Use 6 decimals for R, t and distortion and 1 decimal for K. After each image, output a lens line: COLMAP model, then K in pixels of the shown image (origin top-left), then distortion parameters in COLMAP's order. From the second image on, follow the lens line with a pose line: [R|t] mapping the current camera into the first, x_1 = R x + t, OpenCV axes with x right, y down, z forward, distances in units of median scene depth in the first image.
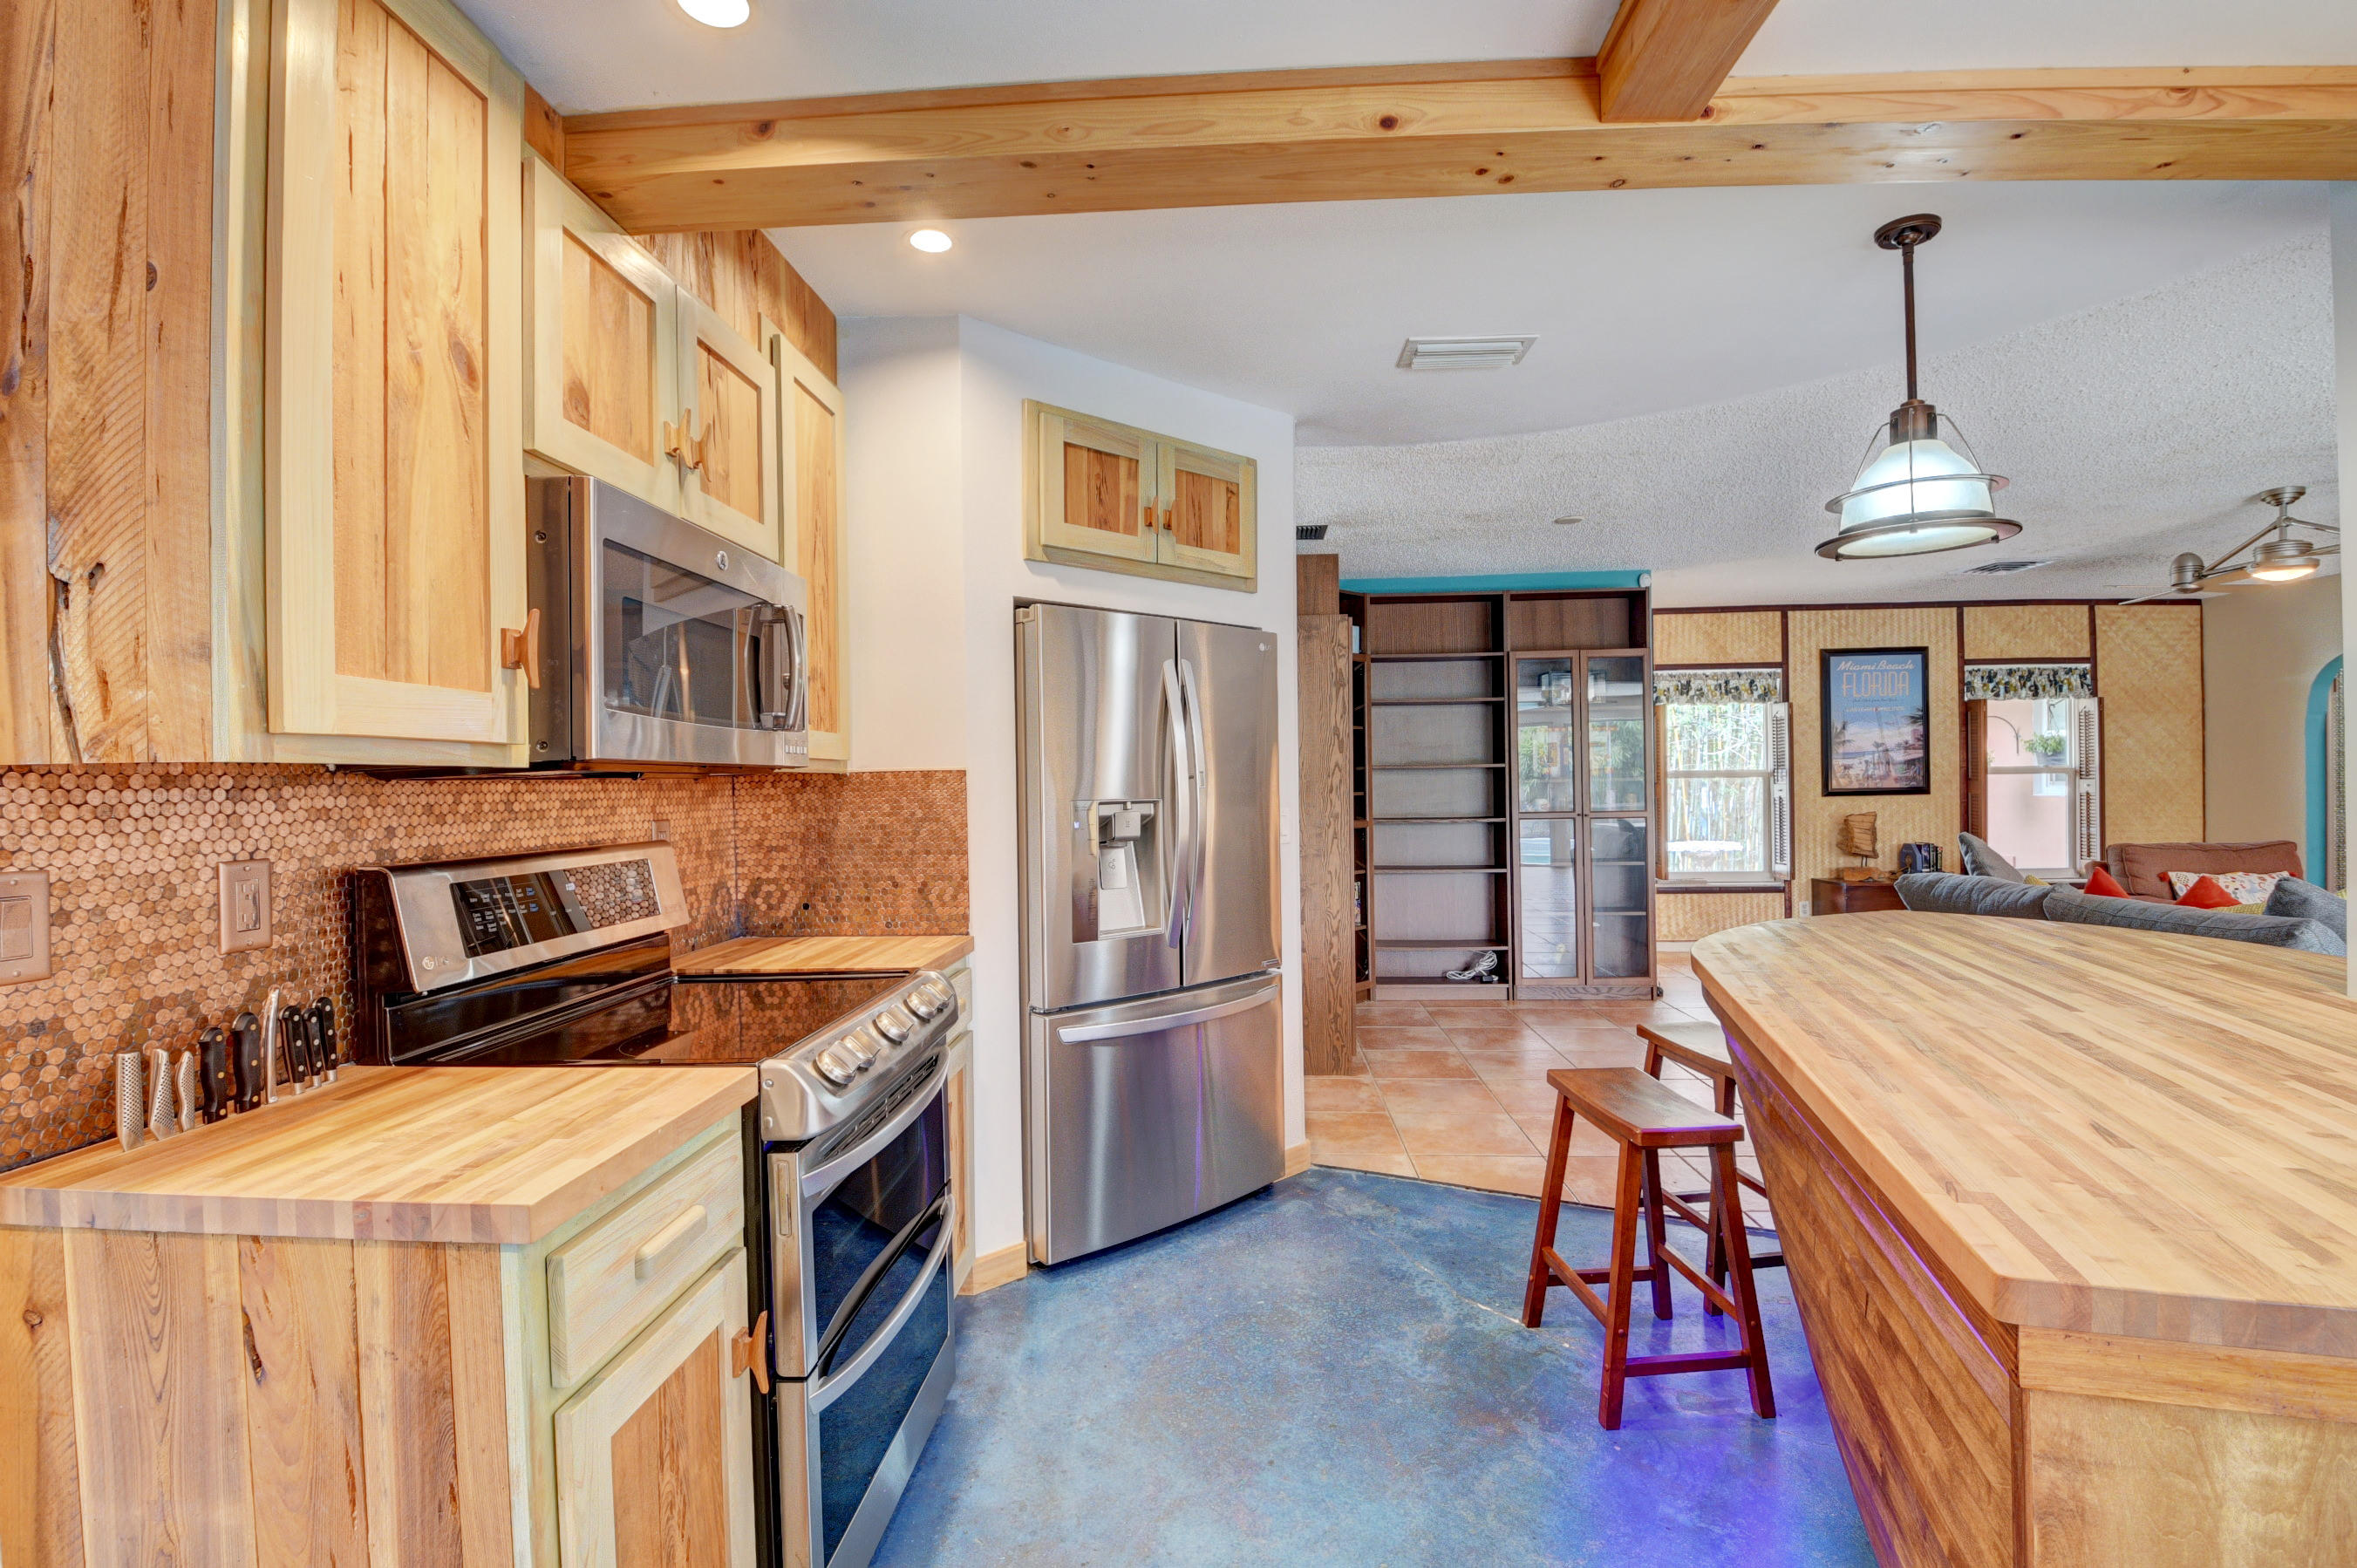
lens RADIAL K [[1028.2, 0, 1191.4], [0, 1028.2, 785.7], [0, 0, 1]] dist [0.002428, -0.018596]
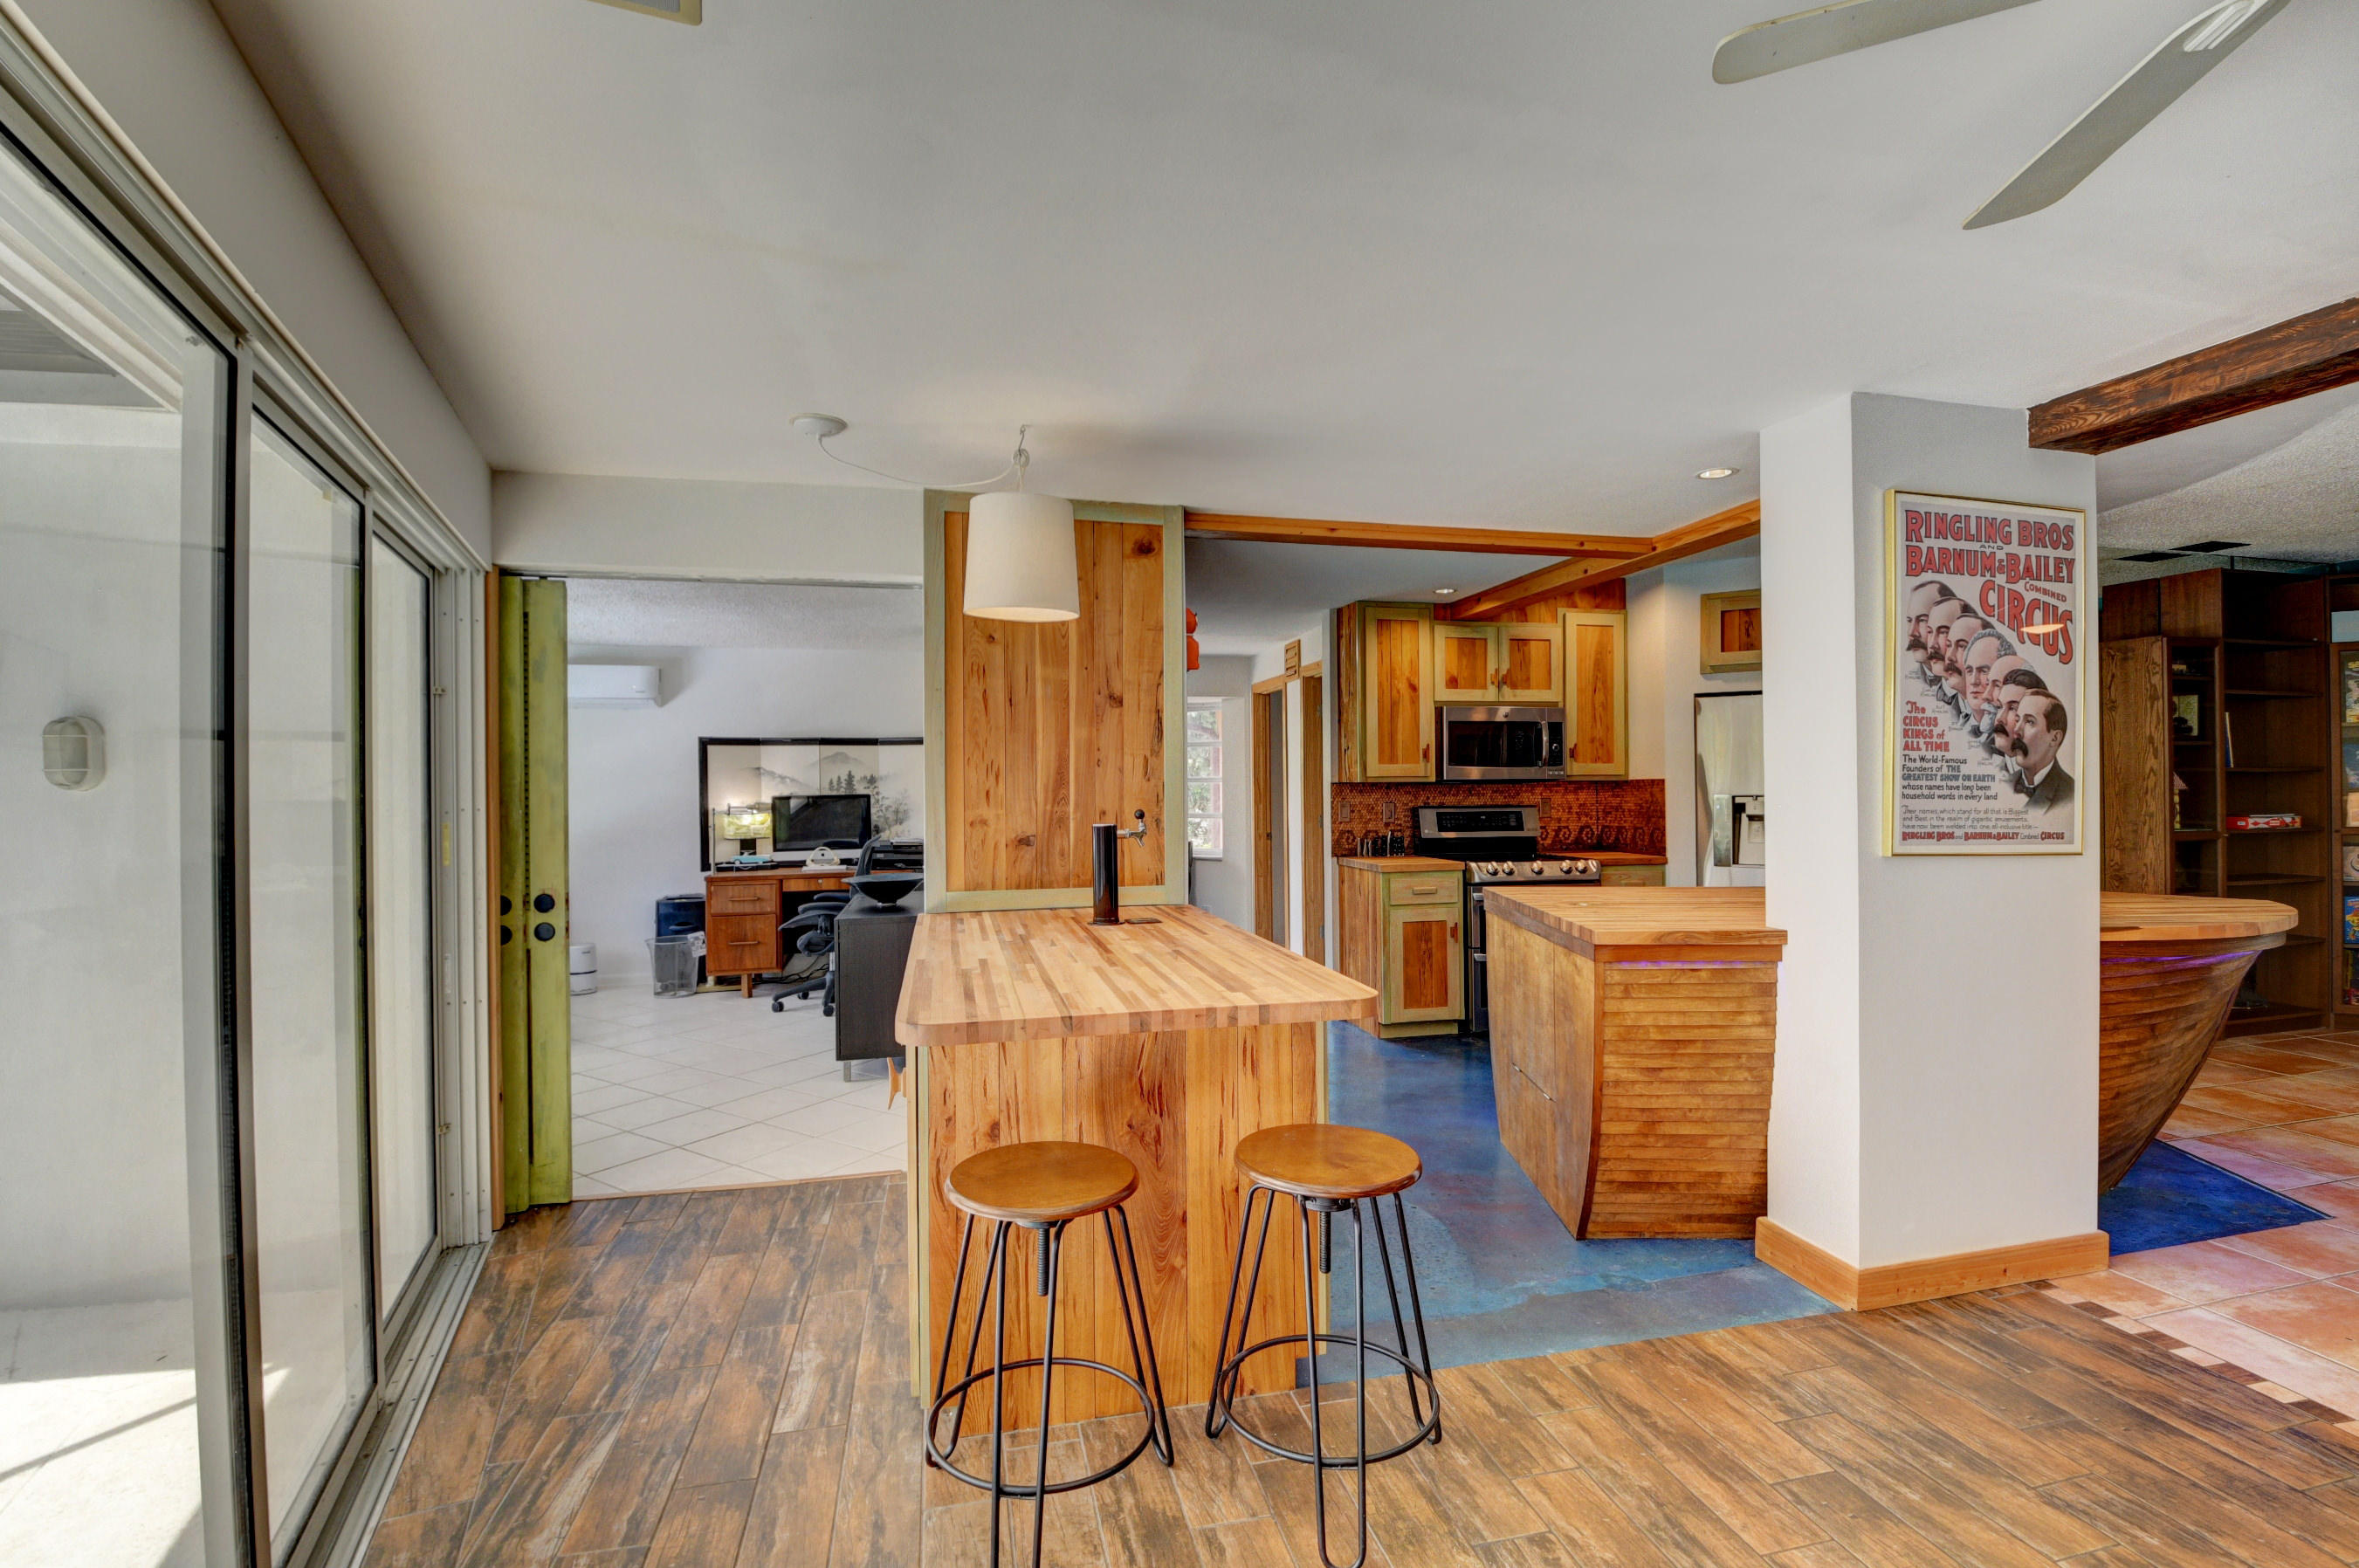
lens RADIAL K [[1045.9, 0, 1179.5], [0, 1045.9, 784.0], [0, 0, 1]] dist [0.030723, -0.019579]
pose [[0.296018, 0.009642, -0.955134, 0.713953], [-0.001088, 0.999952, 0.009758, -0.011409], [0.955182, -0.001849, 0.296014, -0.276288]]
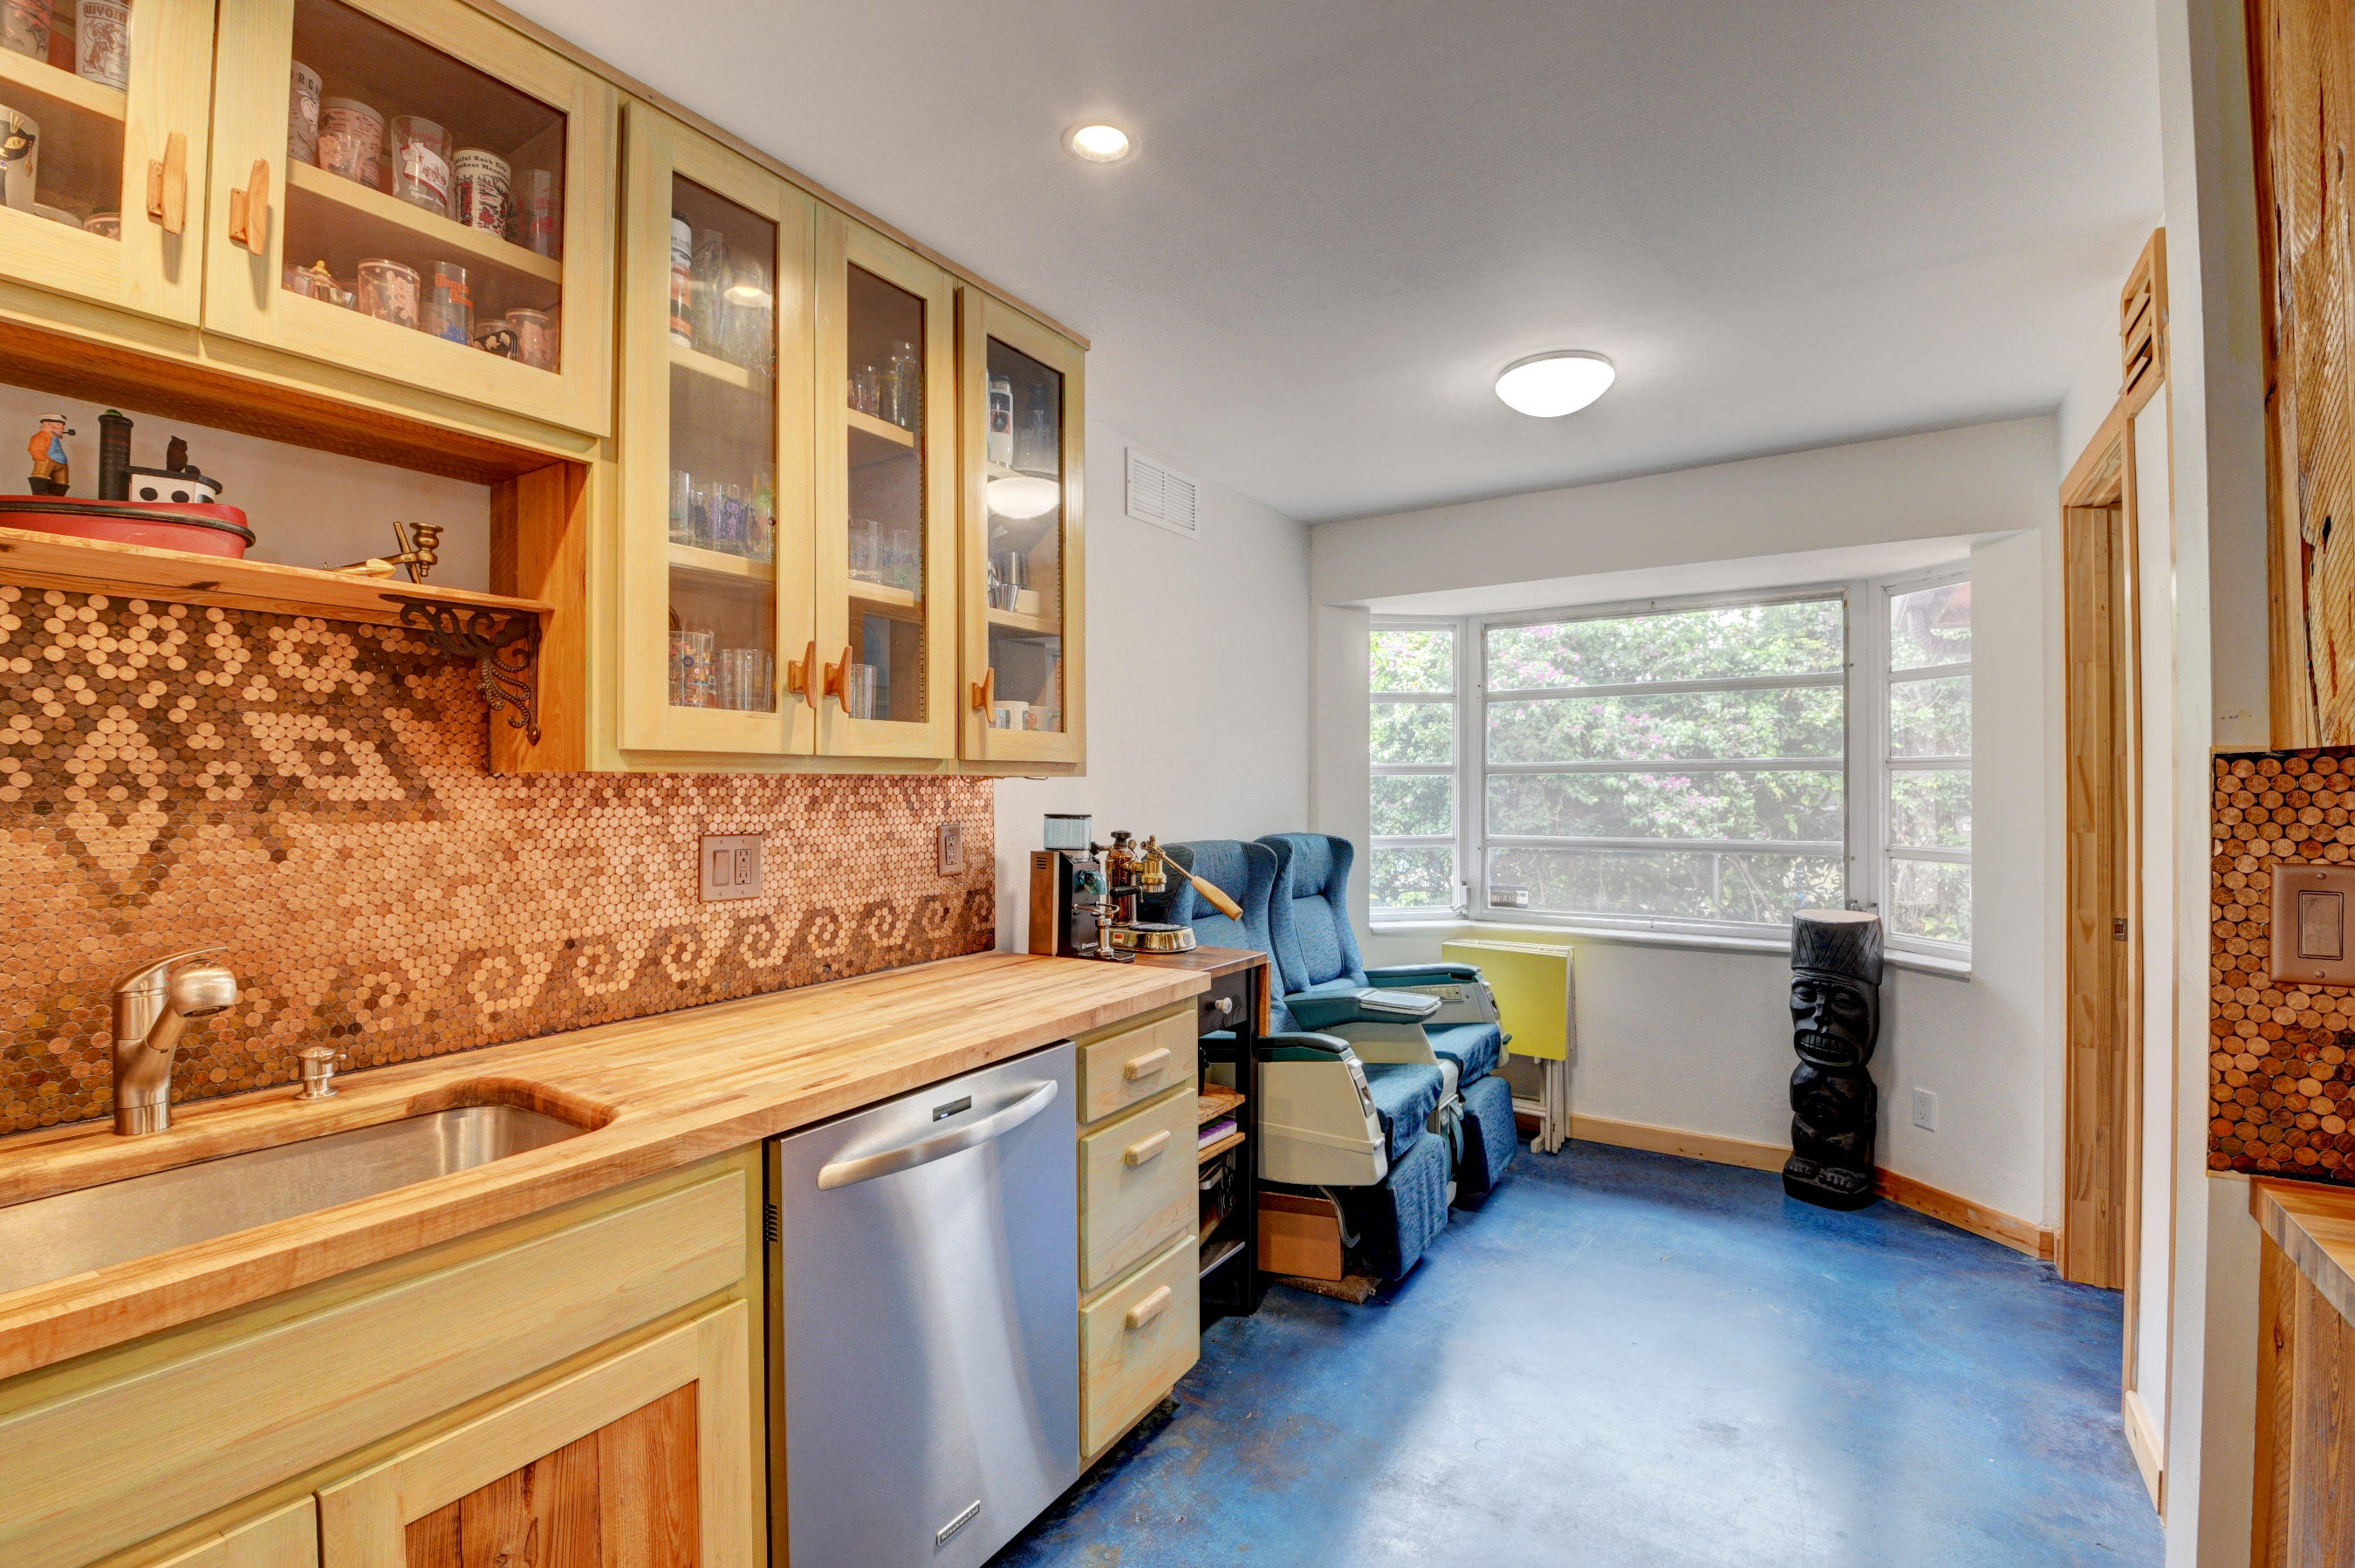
lens RADIAL K [[1038.4, 0, 1177.6], [0, 1038.4, 781.0], [0, 0, 1]] dist [0.004704, -0.020003]
pose [[-0.490224, 0.010878, -0.871528, 0.027754], [0.004622, 0.999940, 0.009881, -0.000710], [0.871584, 0.000816, -0.490245, 0.096216]]
